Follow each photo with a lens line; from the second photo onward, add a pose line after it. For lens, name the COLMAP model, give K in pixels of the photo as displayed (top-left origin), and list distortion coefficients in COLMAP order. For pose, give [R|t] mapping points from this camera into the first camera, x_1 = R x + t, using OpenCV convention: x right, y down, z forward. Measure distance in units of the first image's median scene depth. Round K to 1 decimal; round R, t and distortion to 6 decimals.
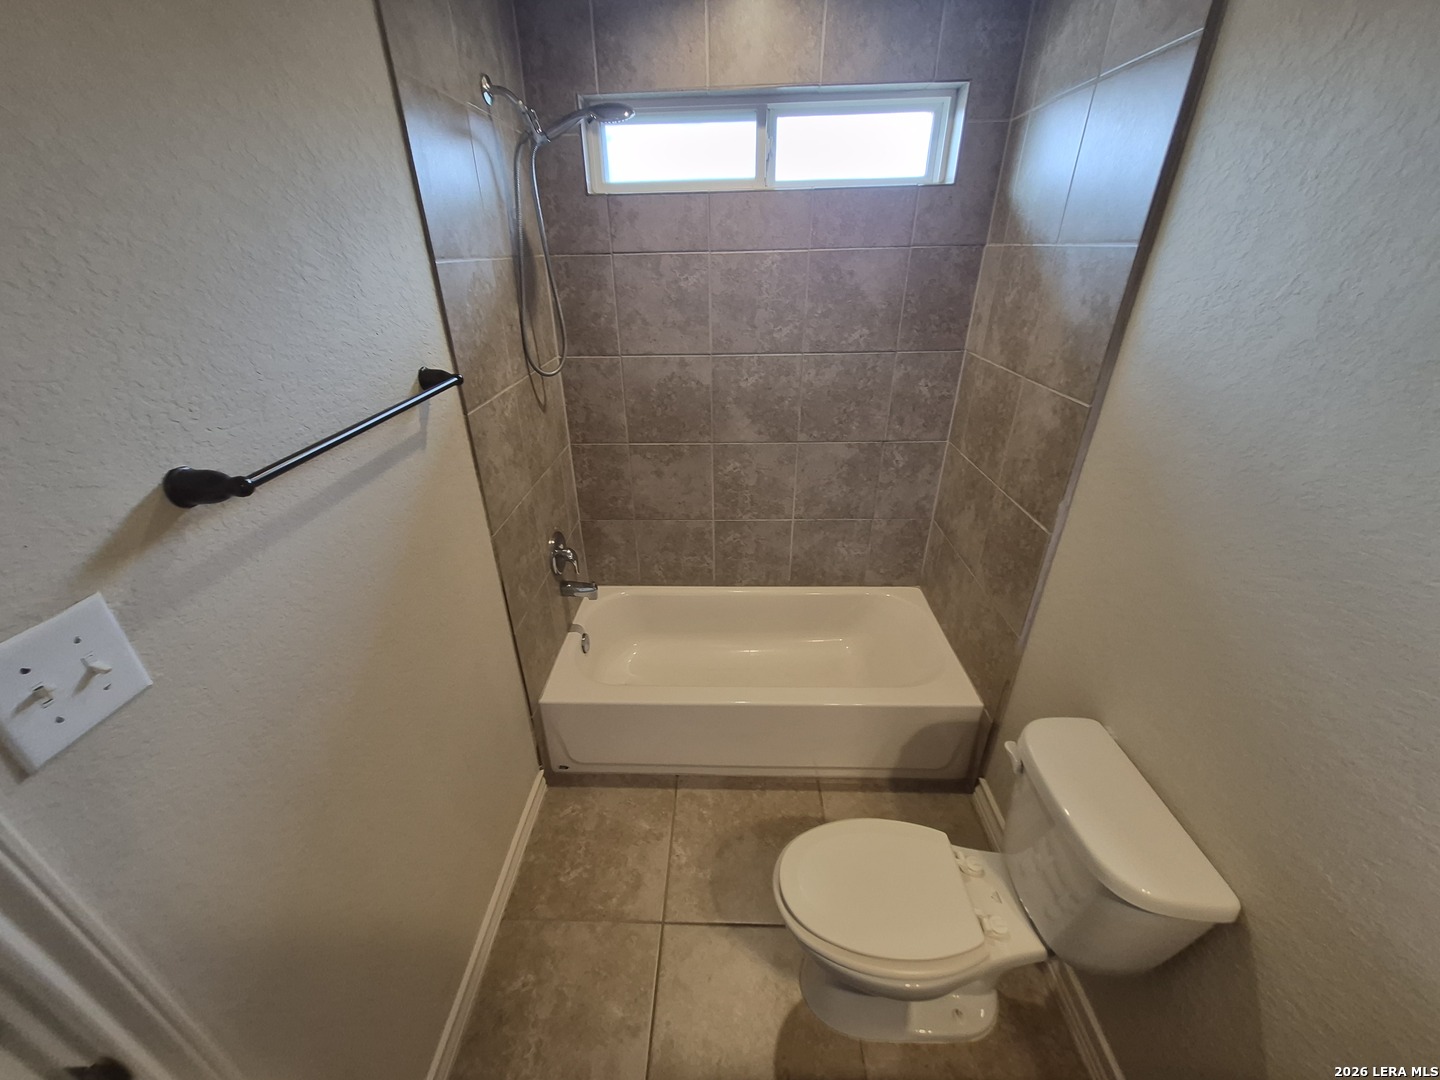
lens RADIAL K [[566.6, 0, 716.6], [0, 566.6, 545.1], [0, 0, 1]] dist [0.003477, 0.000817]
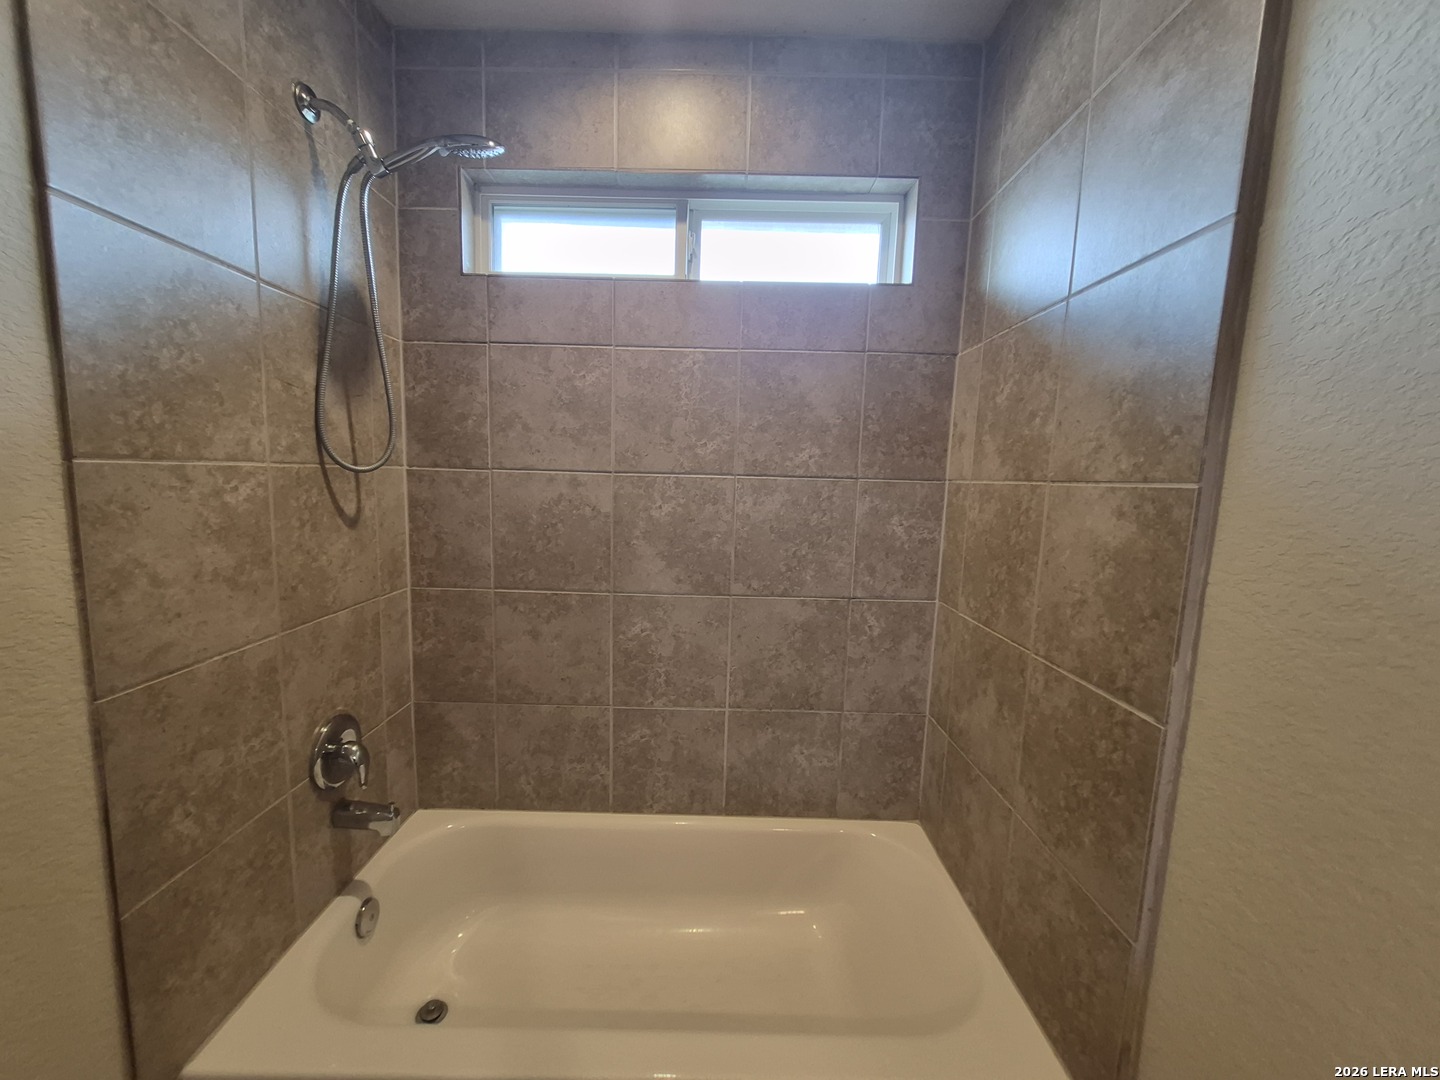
lens RADIAL K [[566.6, 0, 710.3], [0, 566.6, 539.4], [0, 0, 1]] dist [0.003477, 0.000817]
pose [[0.998983, 0.036156, 0.026939, 0.112023], [-0.024003, 0.932225, -0.361083, 0.015038], [-0.038169, 0.360069, 0.932145, 0.361957]]
